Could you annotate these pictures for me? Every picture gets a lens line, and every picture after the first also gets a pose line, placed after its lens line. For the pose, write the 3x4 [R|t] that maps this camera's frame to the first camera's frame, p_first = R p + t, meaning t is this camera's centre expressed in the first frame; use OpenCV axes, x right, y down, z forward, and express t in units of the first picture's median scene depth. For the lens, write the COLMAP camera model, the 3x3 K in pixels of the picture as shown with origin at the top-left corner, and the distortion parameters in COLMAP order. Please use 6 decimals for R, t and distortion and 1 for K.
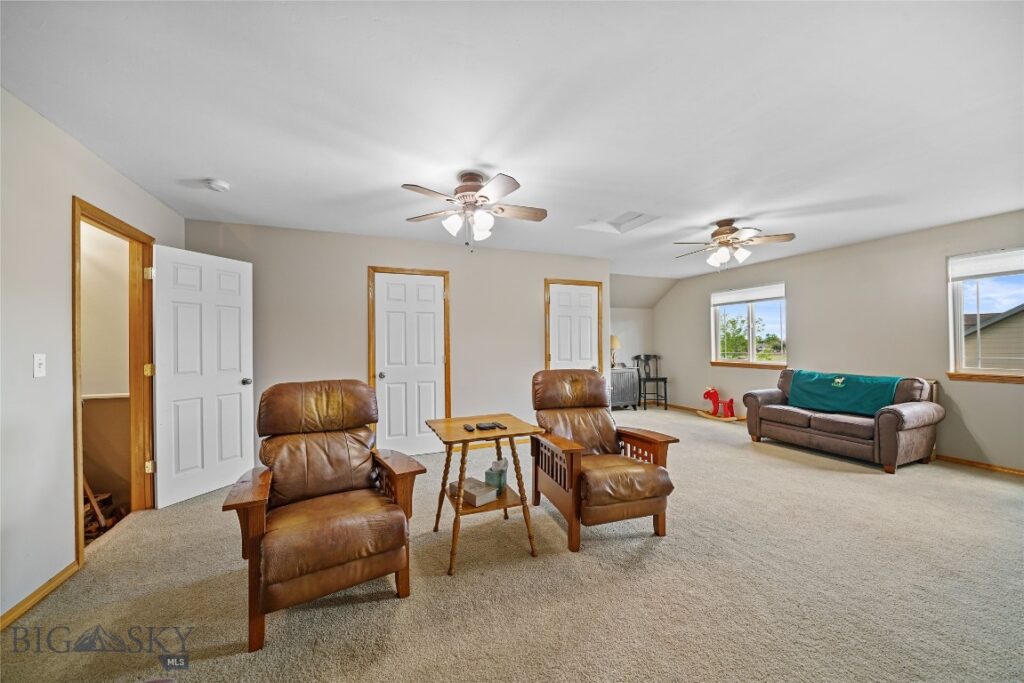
lens RADIAL K [[365.9, 0, 511.0], [0, 365.9, 343.7], [0, 0, 1]] dist [-0.000202, 0.003504]
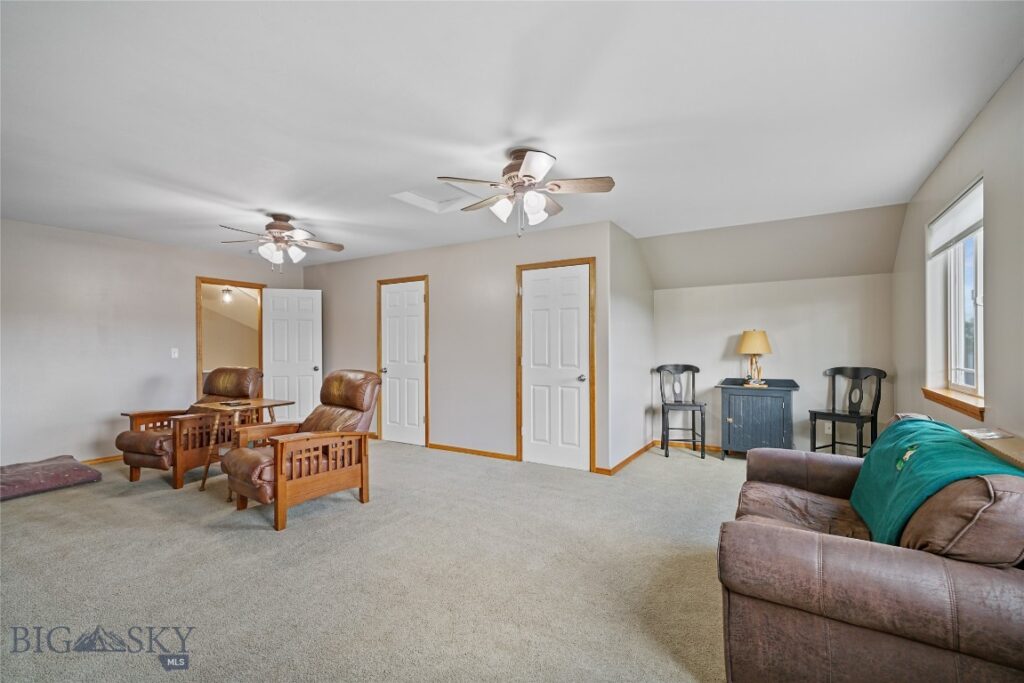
lens RADIAL K [[460.9, 0, 510.0], [0, 460.9, 343.0], [0, 0, 1]] dist [0.007794, 0.000432]
pose [[0.582178, 0.004736, -0.813048, 0.925401], [-0.000493, 0.999985, 0.005472, -0.009928], [0.813061, -0.002786, 0.582171, 0.379652]]
